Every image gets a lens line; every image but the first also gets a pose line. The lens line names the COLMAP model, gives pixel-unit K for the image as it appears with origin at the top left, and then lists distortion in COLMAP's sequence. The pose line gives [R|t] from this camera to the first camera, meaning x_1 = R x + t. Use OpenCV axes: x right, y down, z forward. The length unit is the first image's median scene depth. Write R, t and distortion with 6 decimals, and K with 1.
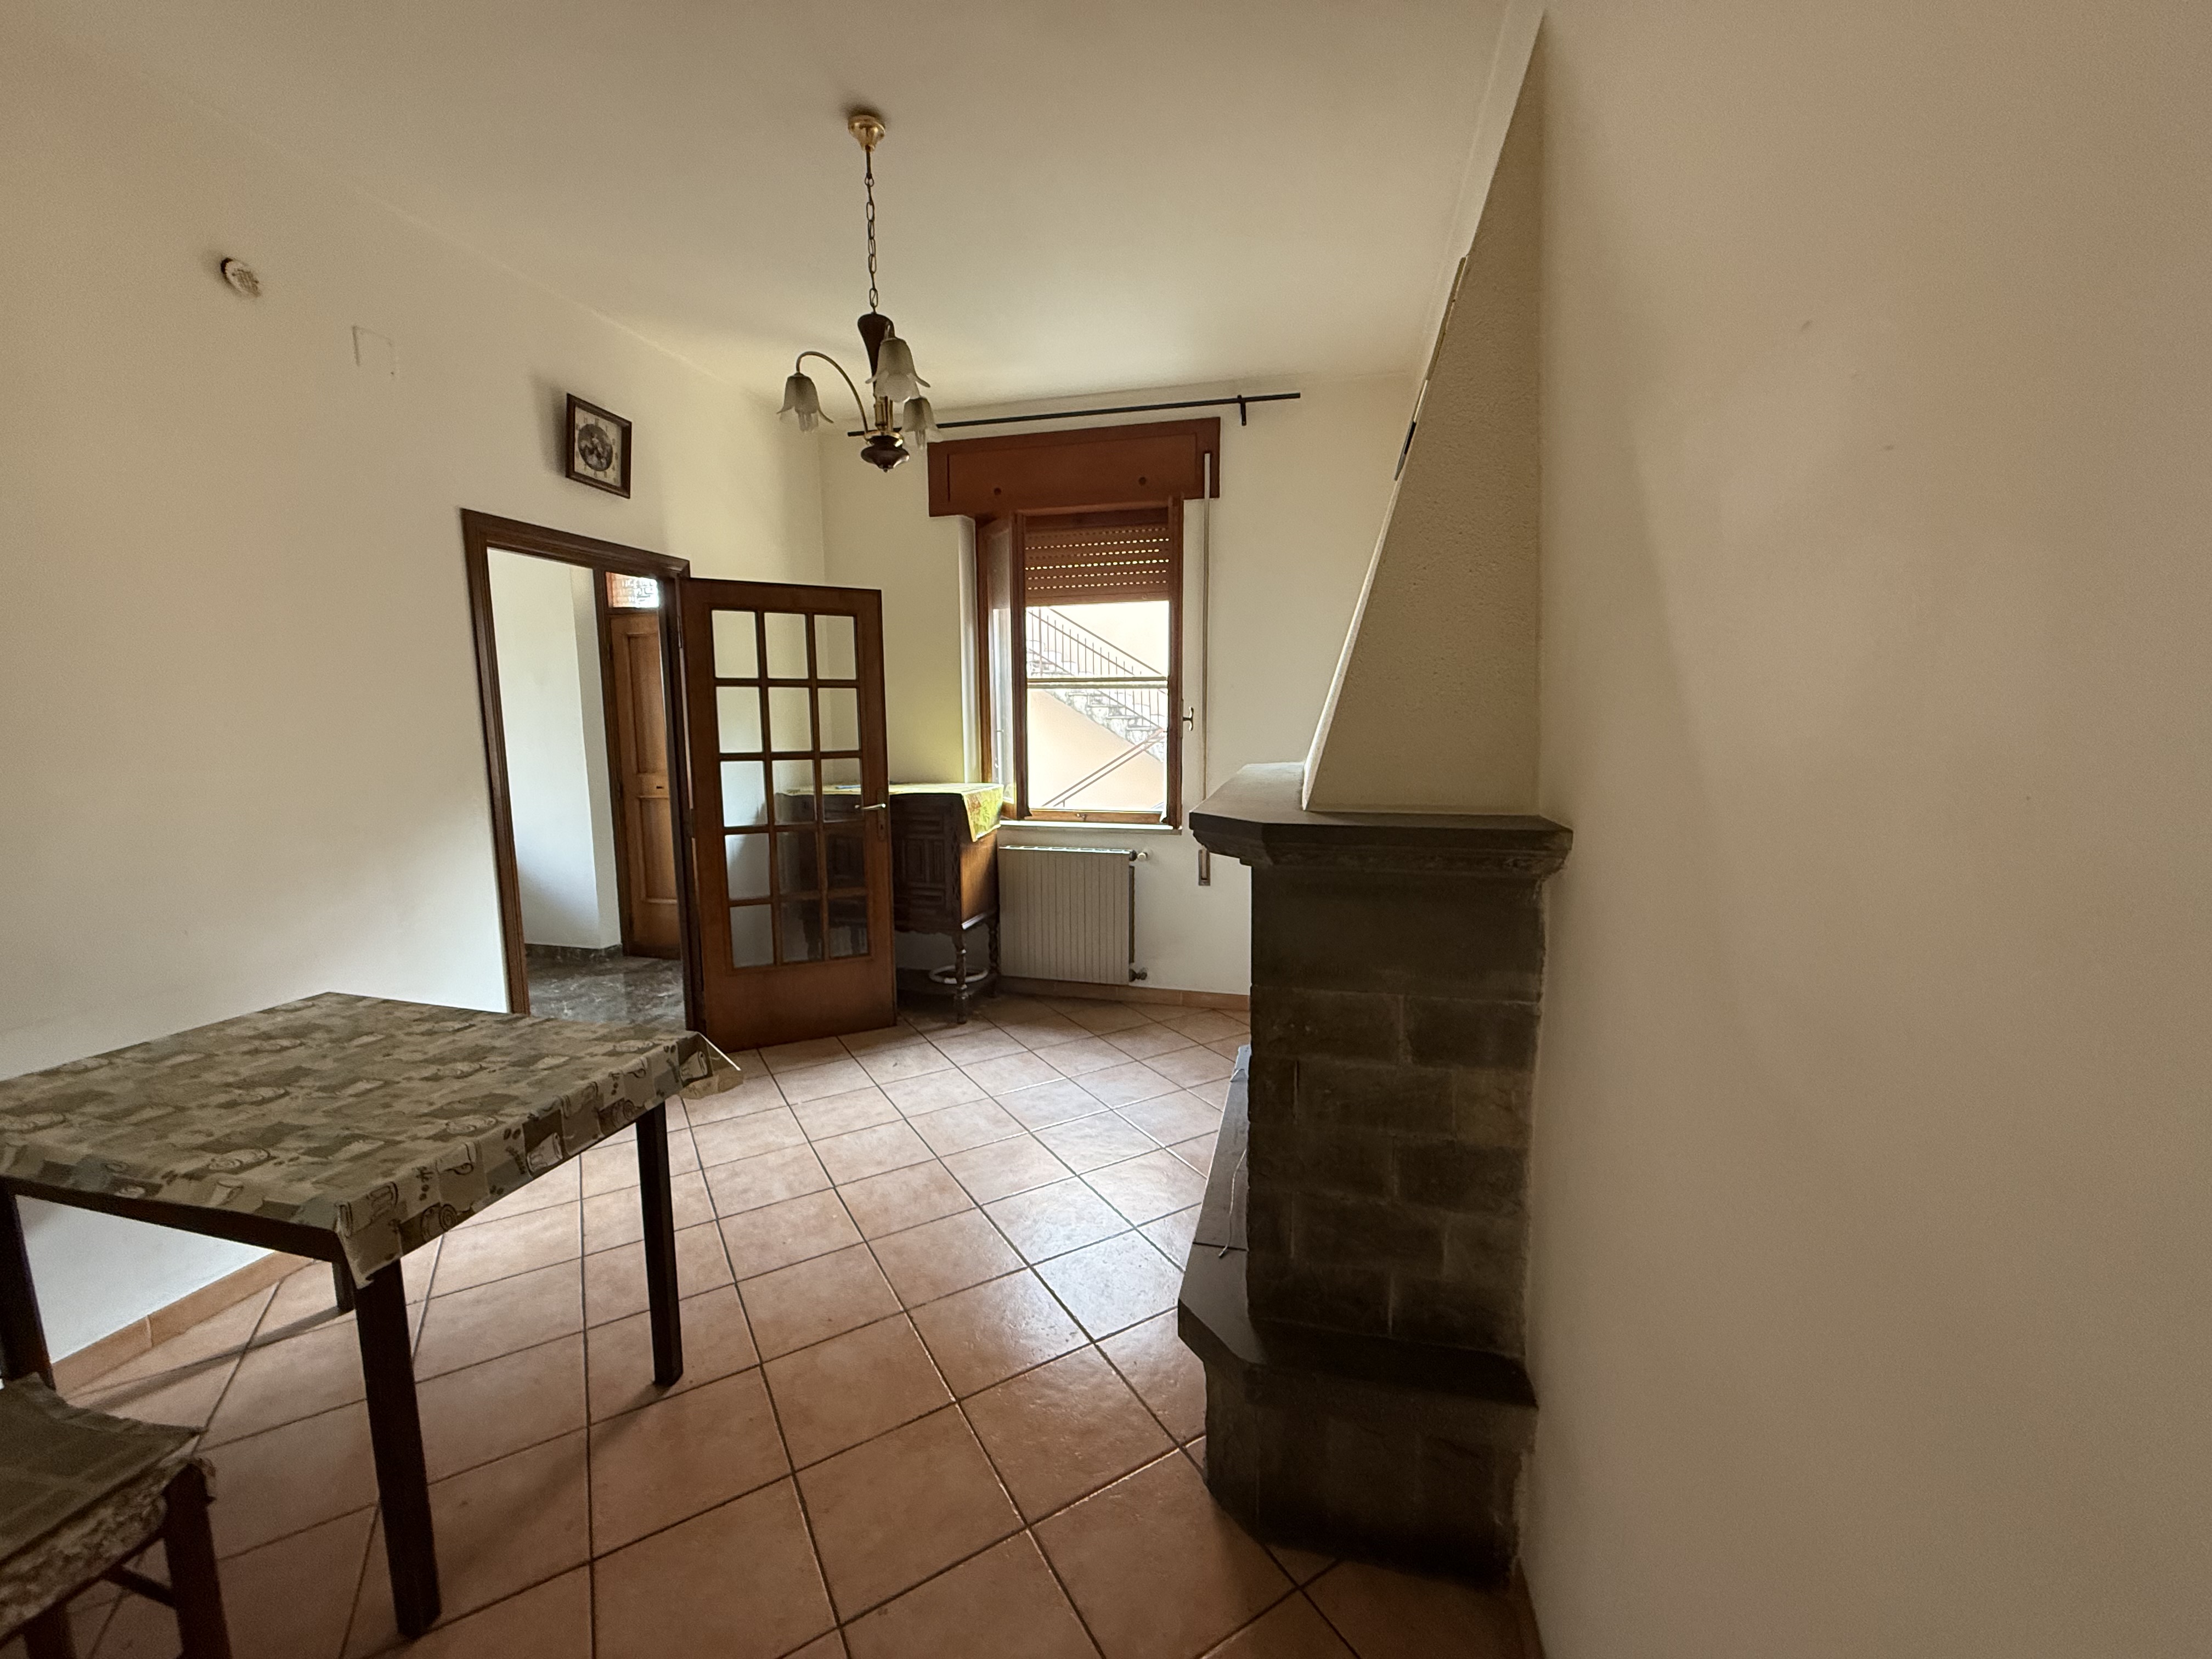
lens RADIAL K [[874.4, 0, 1100.6], [0, 874.4, 828.5], [0, 0, 1]] dist [-0.000972, 0.000094]
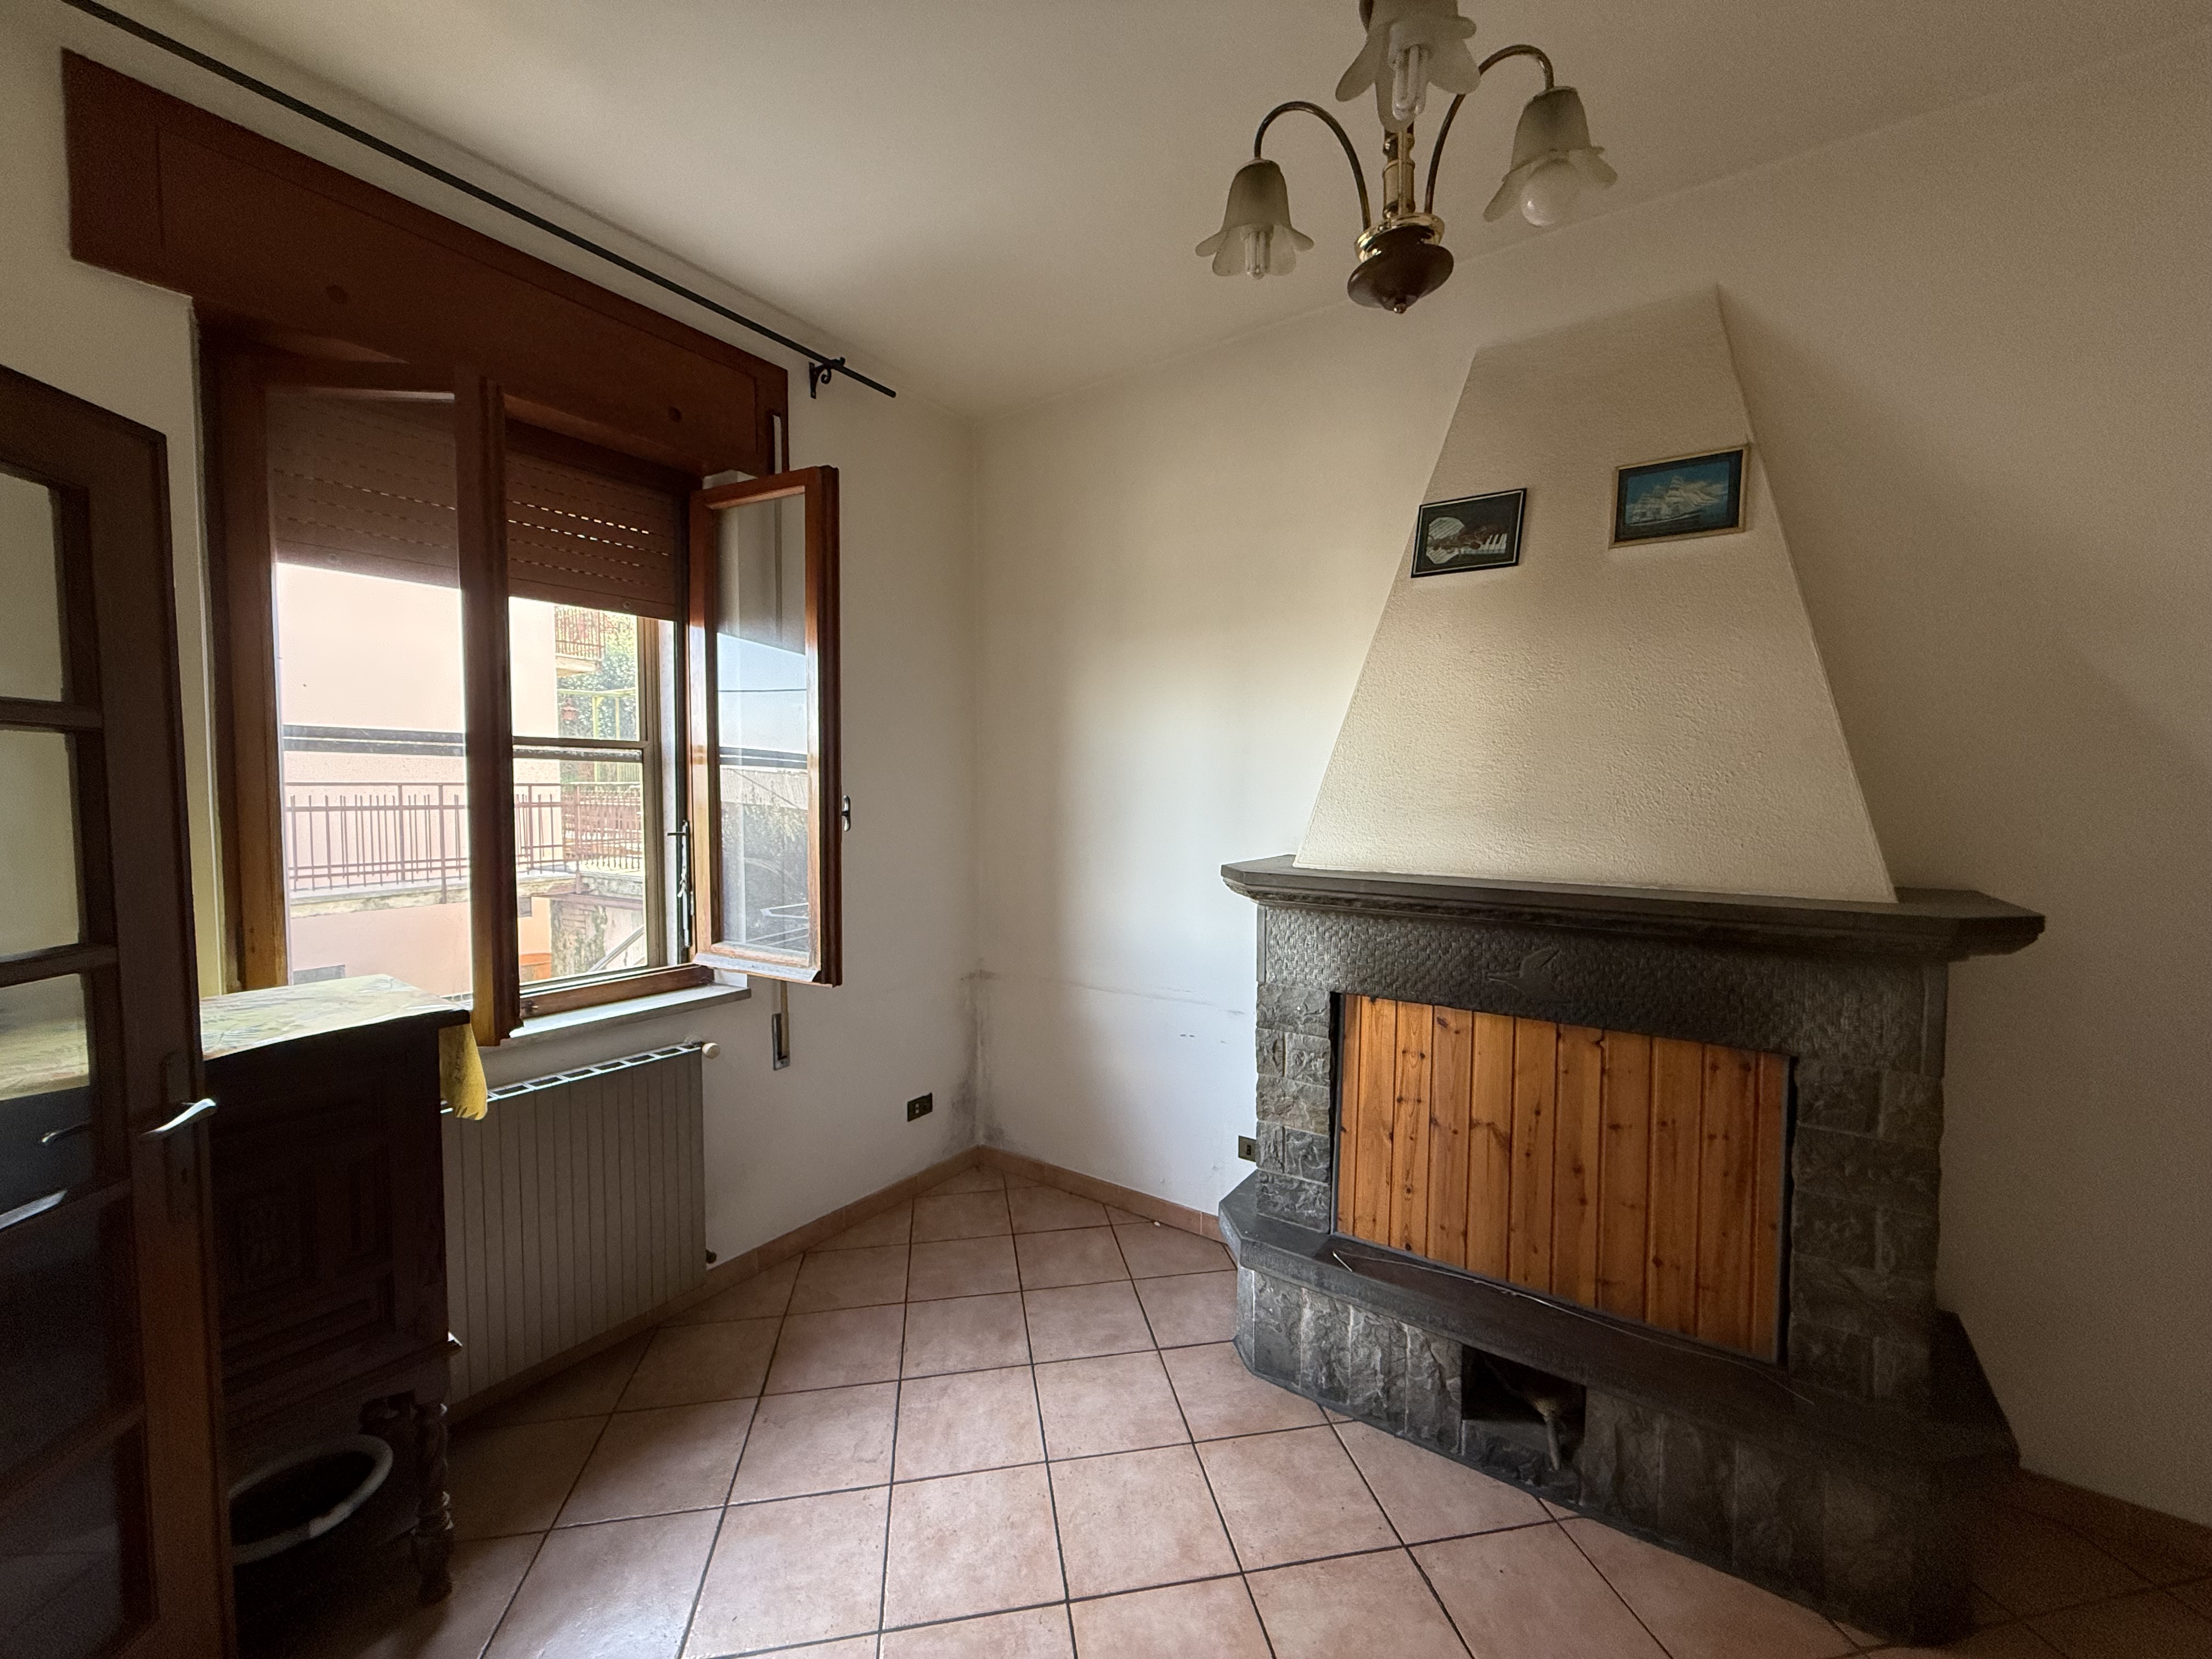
lens RADIAL K [[874.4, 0, 1100.6], [0, 874.4, 828.5], [0, 0, 1]] dist [-0.000972, 0.000094]
pose [[0.367894, -0.038090, 0.929087, -0.423166], [0.107541, 0.994199, -0.001824, -0.092803], [-0.923628, 0.100586, 0.369856, 0.571479]]
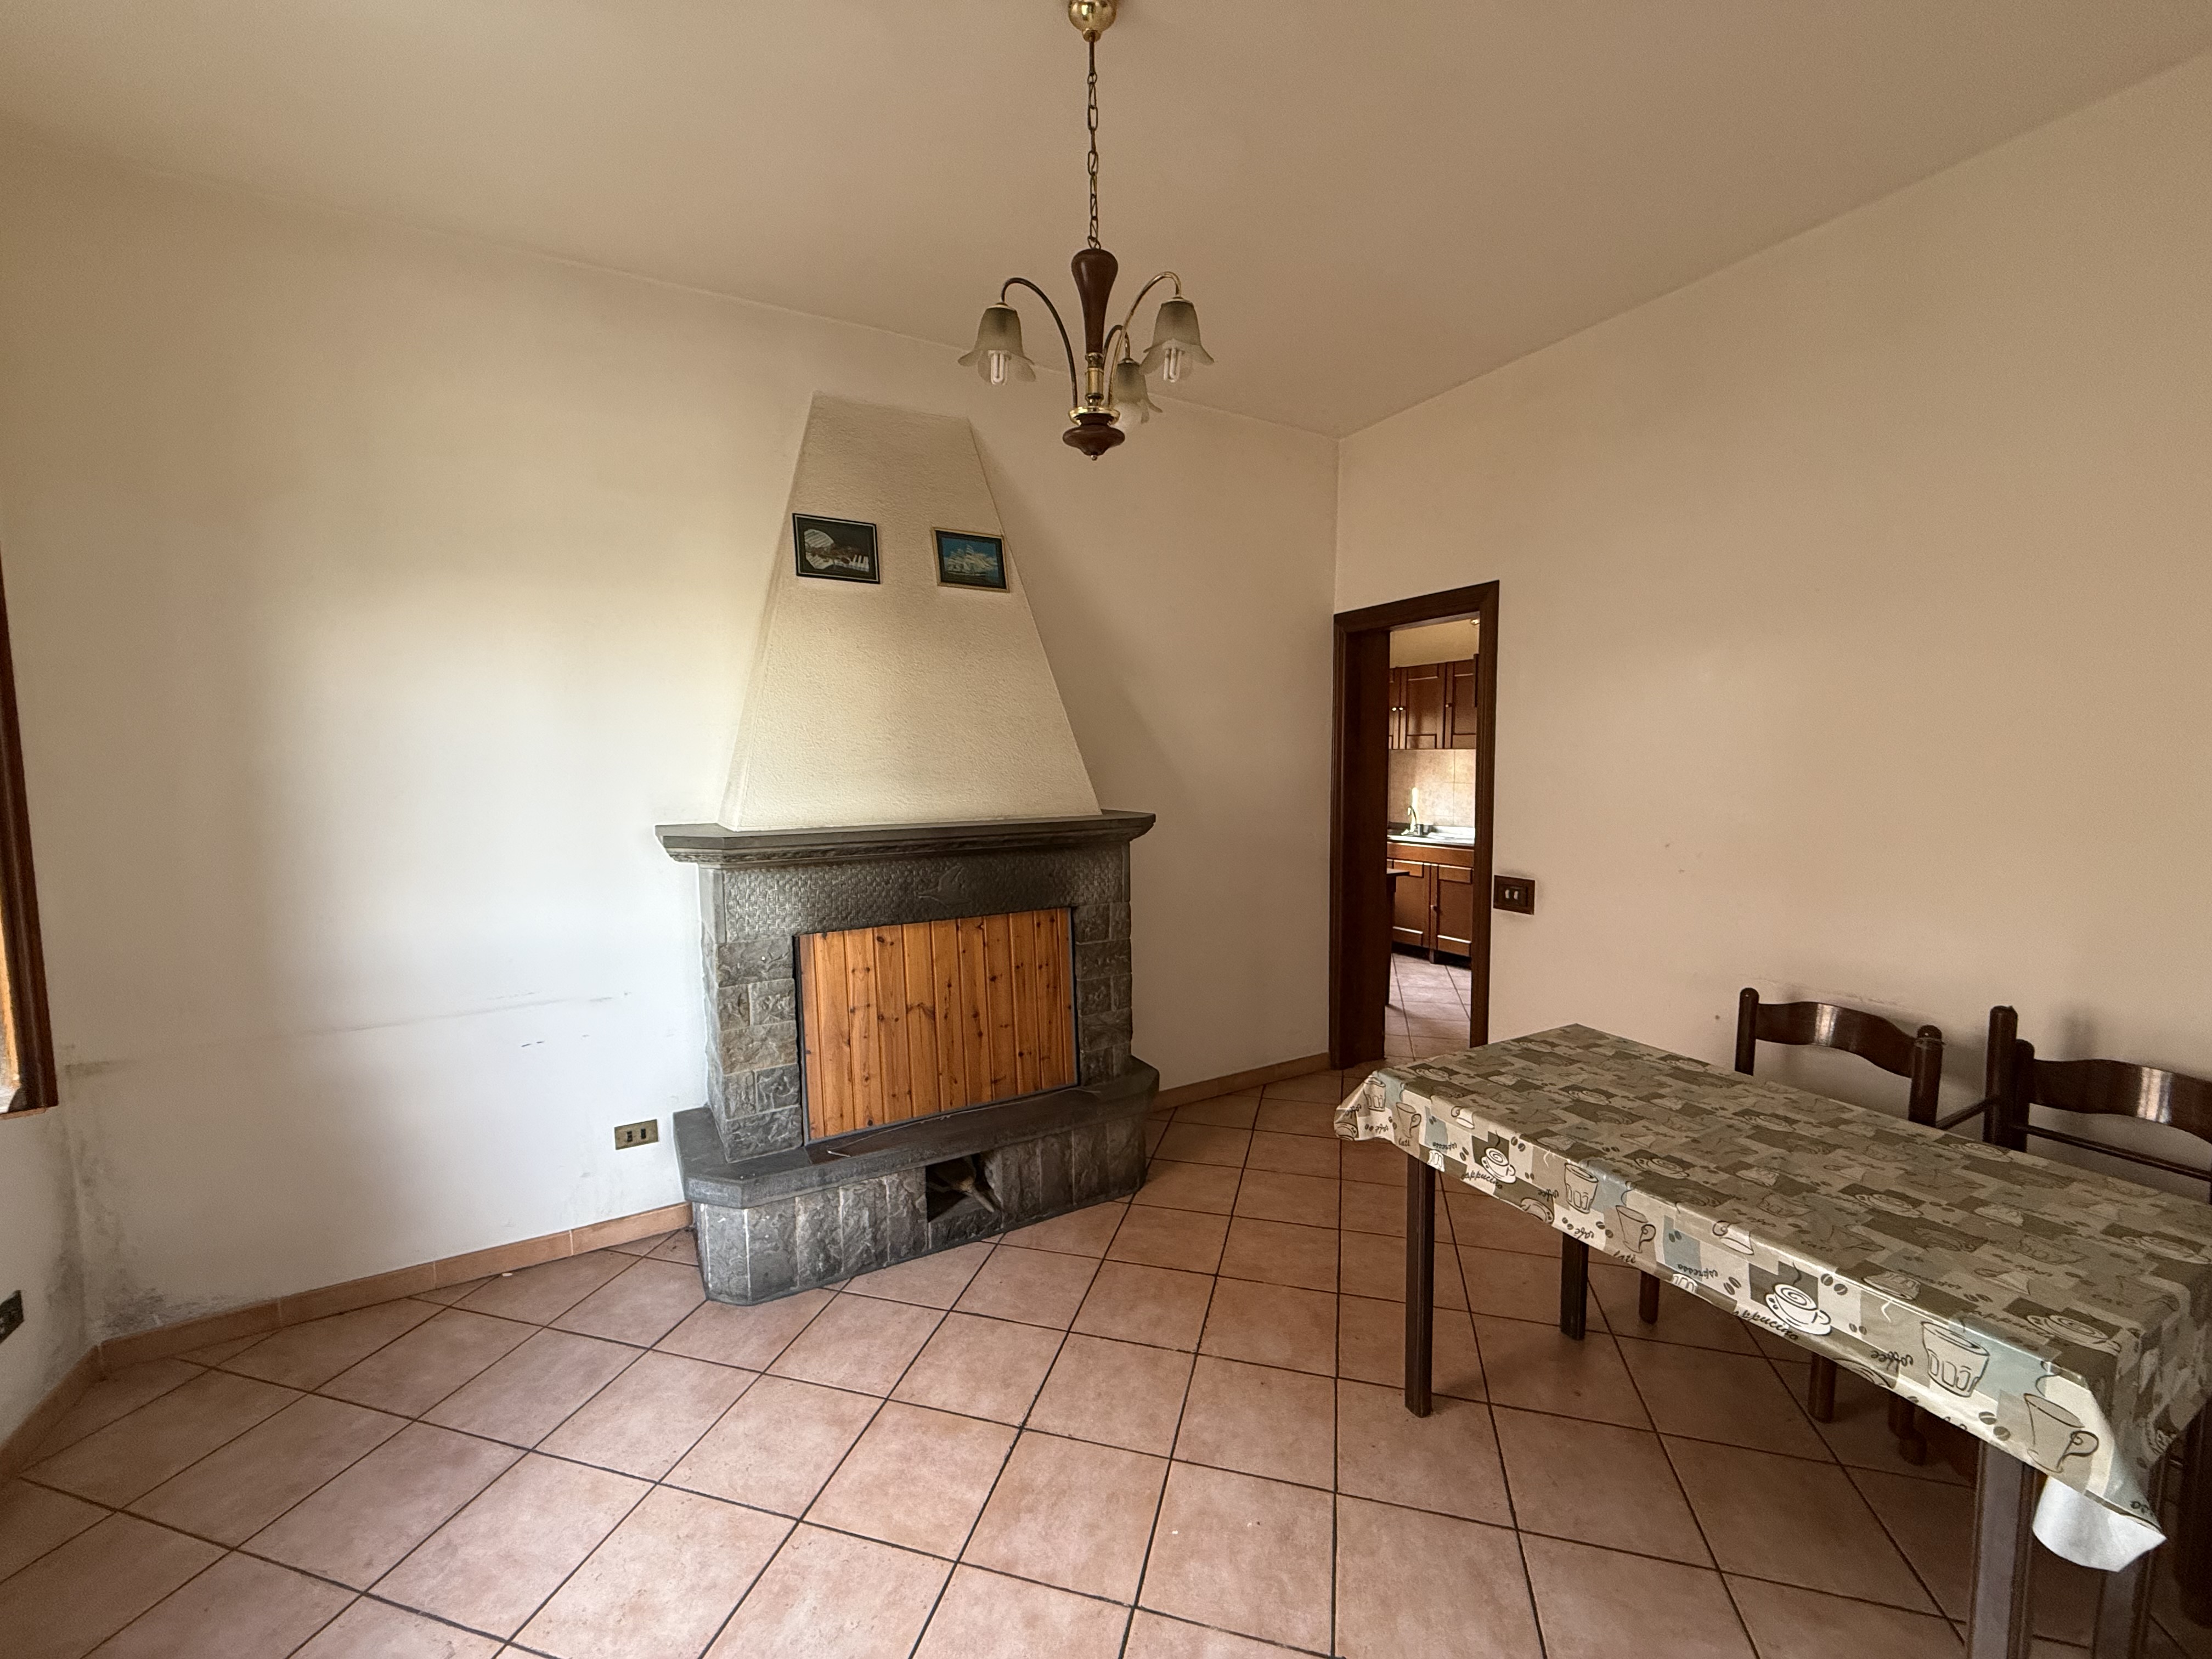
lens RADIAL K [[874.4, 0, 1100.6], [0, 874.4, 828.5], [0, 0, 1]] dist [-0.000972, 0.000094]
pose [[-0.674644, -0.047813, 0.736593, -0.467092], [0.102492, 0.982166, 0.157626, -0.126880], [-0.730993, 0.181836, -0.657712, 0.881174]]
